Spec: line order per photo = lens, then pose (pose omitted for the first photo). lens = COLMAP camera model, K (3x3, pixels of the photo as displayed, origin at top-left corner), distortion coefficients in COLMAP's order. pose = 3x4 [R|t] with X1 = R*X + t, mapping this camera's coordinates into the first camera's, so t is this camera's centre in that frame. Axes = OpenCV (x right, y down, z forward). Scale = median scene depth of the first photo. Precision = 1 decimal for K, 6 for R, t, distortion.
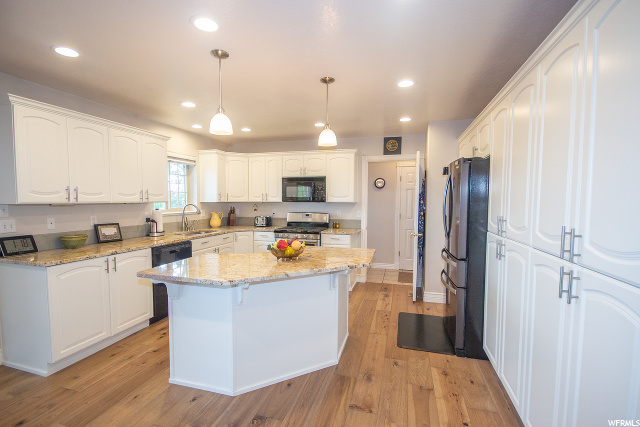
lens RADIAL K [[302.9, 0, 318.1], [0, 302.9, 215.5], [0, 0, 1]] dist [-0.000661, -0.000305]
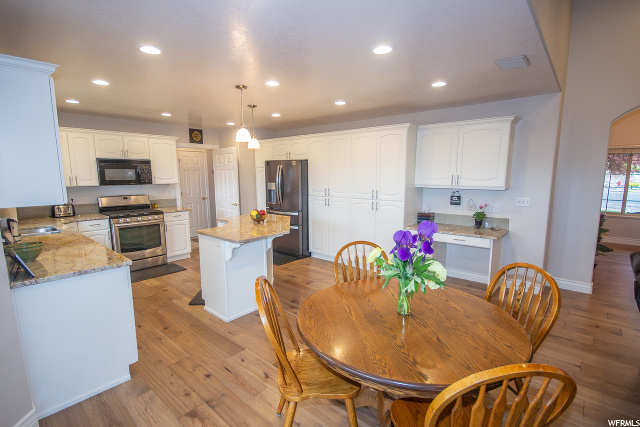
lens RADIAL K [[302.9, 0, 318.1], [0, 302.9, 215.5], [0, 0, 1]] dist [-0.000661, -0.000305]
pose [[0.419694, -0.131758, 0.898052, -0.685326], [0.051237, 0.991269, 0.121489, -0.033780], [-0.906218, -0.004975, 0.422781, 0.023189]]
